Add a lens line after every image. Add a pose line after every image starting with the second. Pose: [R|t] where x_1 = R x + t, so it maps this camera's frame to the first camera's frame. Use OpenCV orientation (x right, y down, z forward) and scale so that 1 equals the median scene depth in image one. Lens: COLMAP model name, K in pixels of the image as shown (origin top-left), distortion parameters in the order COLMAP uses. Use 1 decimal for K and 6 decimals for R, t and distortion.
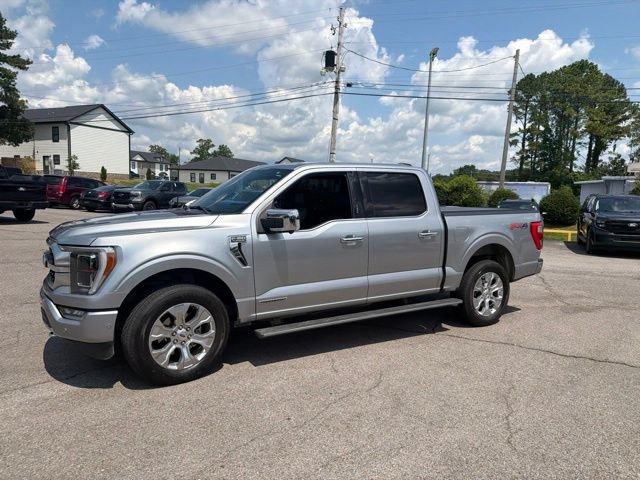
lens RADIAL K [[453.9, 0, 325.2], [0, 453.9, 243.8], [0, 0, 1]] dist [0.026185, -0.035750]
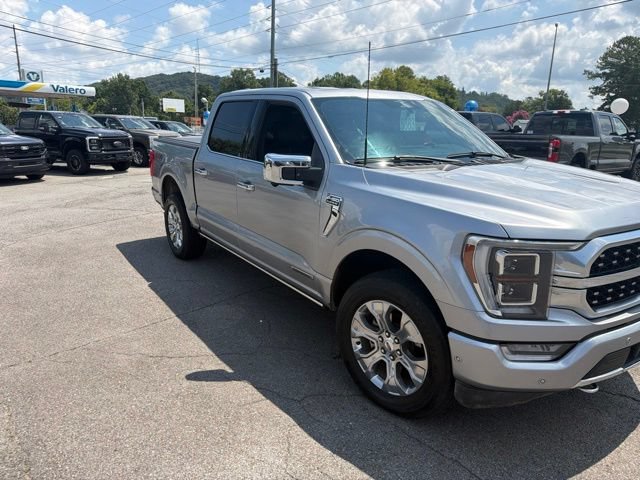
lens RADIAL K [[453.9, 0, 318.6], [0, 453.9, 241.3], [0, 0, 1]] dist [0.026185, -0.035750]
pose [[-0.054963, -0.266322, 0.962316, -0.190006], [0.091935, 0.958329, 0.270469, -0.031531], [-0.994247, 0.103336, -0.028188, 0.240522]]
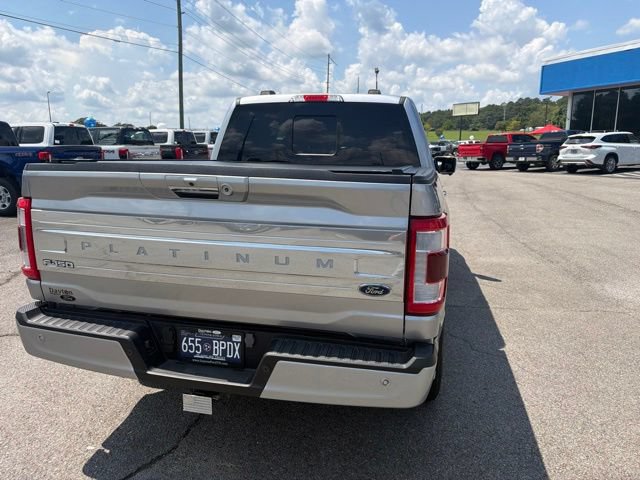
lens RADIAL K [[453.9, 0, 323.4], [0, 453.9, 234.8], [0, 0, 1]] dist [0.026185, -0.035750]
pose [[-0.691948, 0.104974, -0.714275, 0.146029], [-0.103820, 0.964620, 0.242342, -0.032680], [0.714443, 0.241844, -0.656569, 0.358103]]
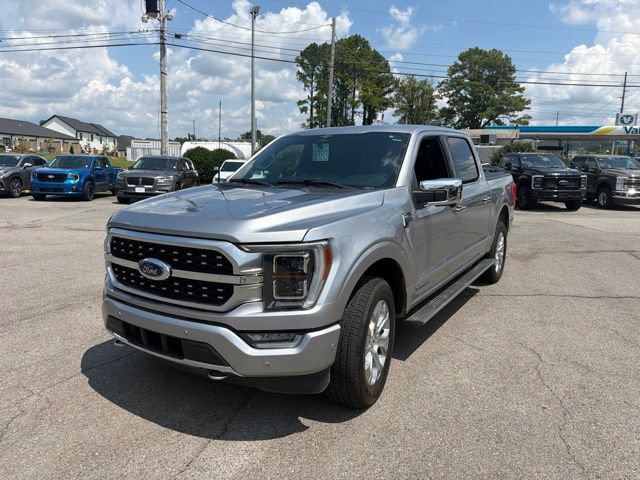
lens RADIAL K [[453.9, 0, 325.2], [0, 453.9, 240.1], [0, 0, 1]] dist [0.026185, -0.035750]
pose [[0.895318, -0.090335, 0.436171, -0.112677], [0.060215, 0.994776, 0.082427, -0.007510], [-0.441338, -0.047534, 0.896081, 0.050935]]
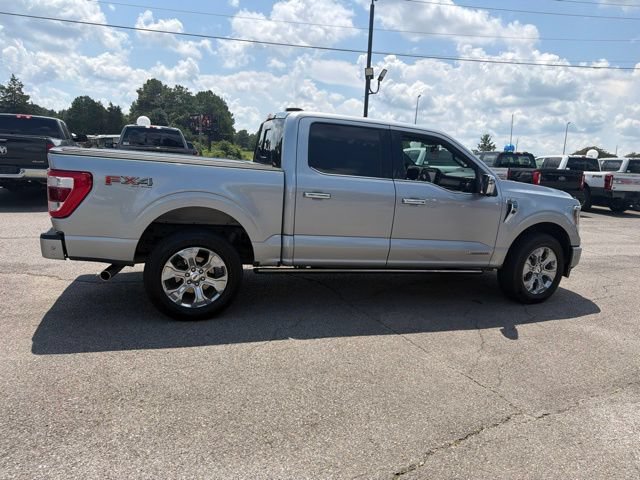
lens RADIAL K [[453.9, 0, 322.1], [0, 453.9, 235.0], [0, 0, 1]] dist [0.026185, -0.035750]
pose [[-0.968263, -0.122409, 0.217908, -0.038113], [-0.059707, 0.959900, 0.273912, -0.045872], [-0.242699, 0.252208, -0.936744, 0.448275]]
